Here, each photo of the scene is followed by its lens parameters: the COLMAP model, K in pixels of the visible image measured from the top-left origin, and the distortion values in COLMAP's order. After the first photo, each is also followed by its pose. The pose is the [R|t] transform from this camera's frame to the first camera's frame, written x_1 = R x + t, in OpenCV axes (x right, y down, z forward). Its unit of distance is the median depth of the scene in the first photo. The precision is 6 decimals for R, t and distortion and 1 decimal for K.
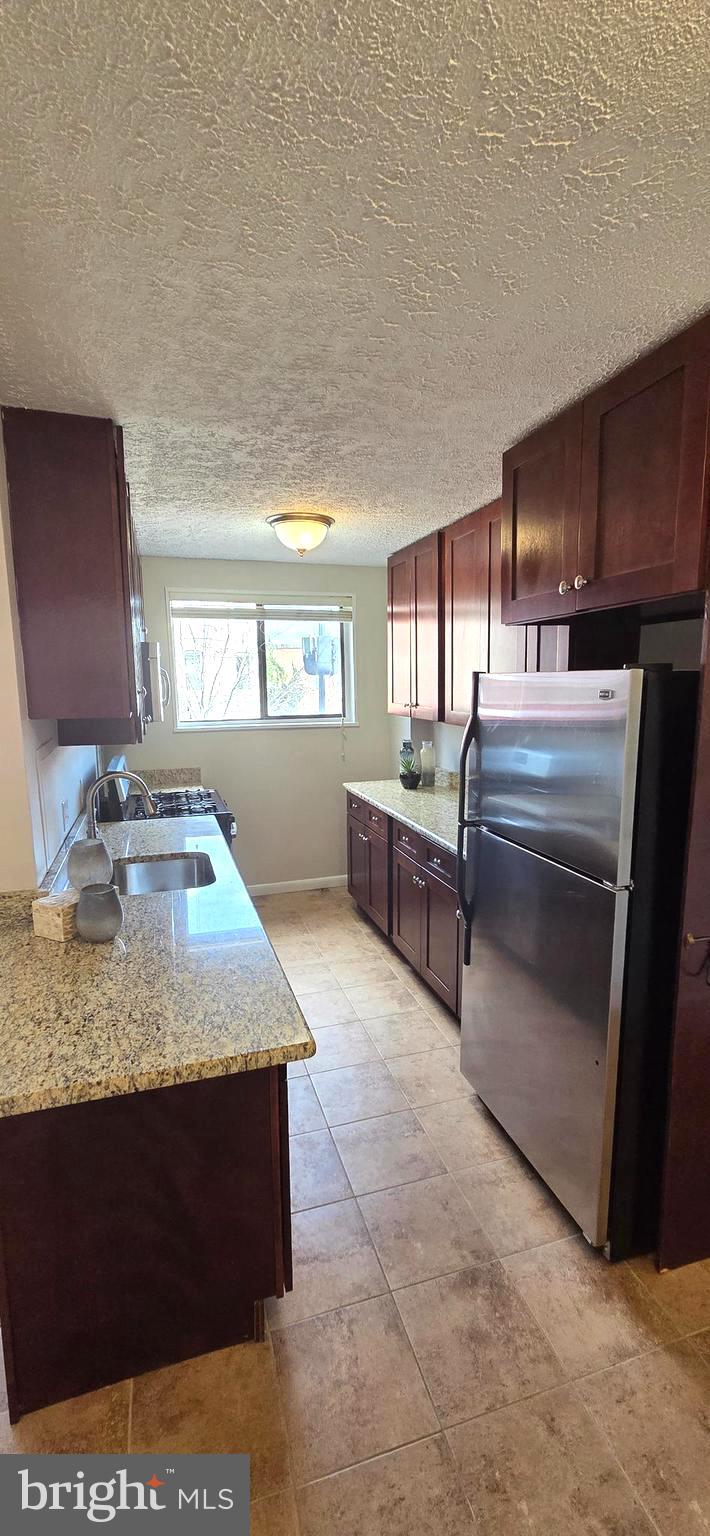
lens RADIAL K [[628.1, 0, 356.2], [0, 628.1, 768.4], [0, 0, 1]] dist [0.001429, -0.000360]
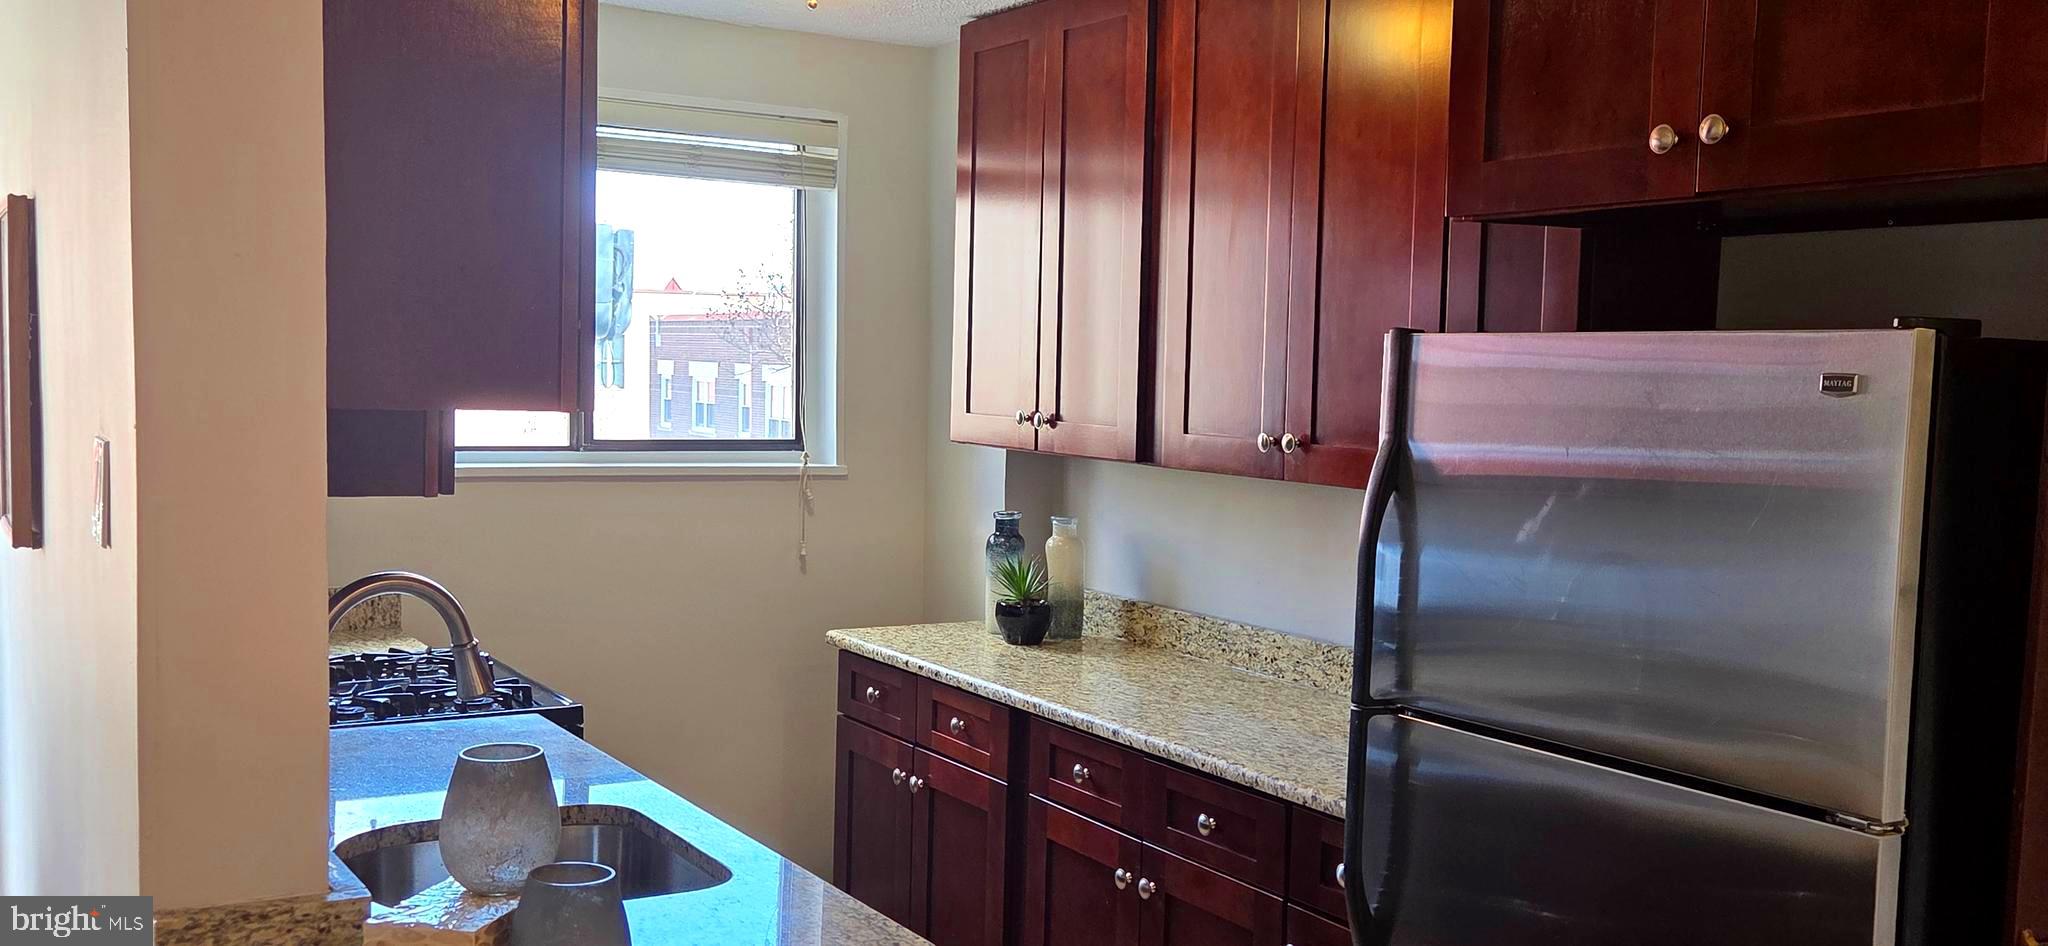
lens RADIAL K [[1804.1, 0, 1023.5], [0, 1804.1, 478.7], [0, 0, 1]] dist [0.037048, -0.006568]
pose [[0.971178, 0.021998, 0.237337, -0.176118], [-0.003563, 0.996961, -0.077822, 0.018979], [-0.238327, 0.074733, 0.968305, -0.035958]]
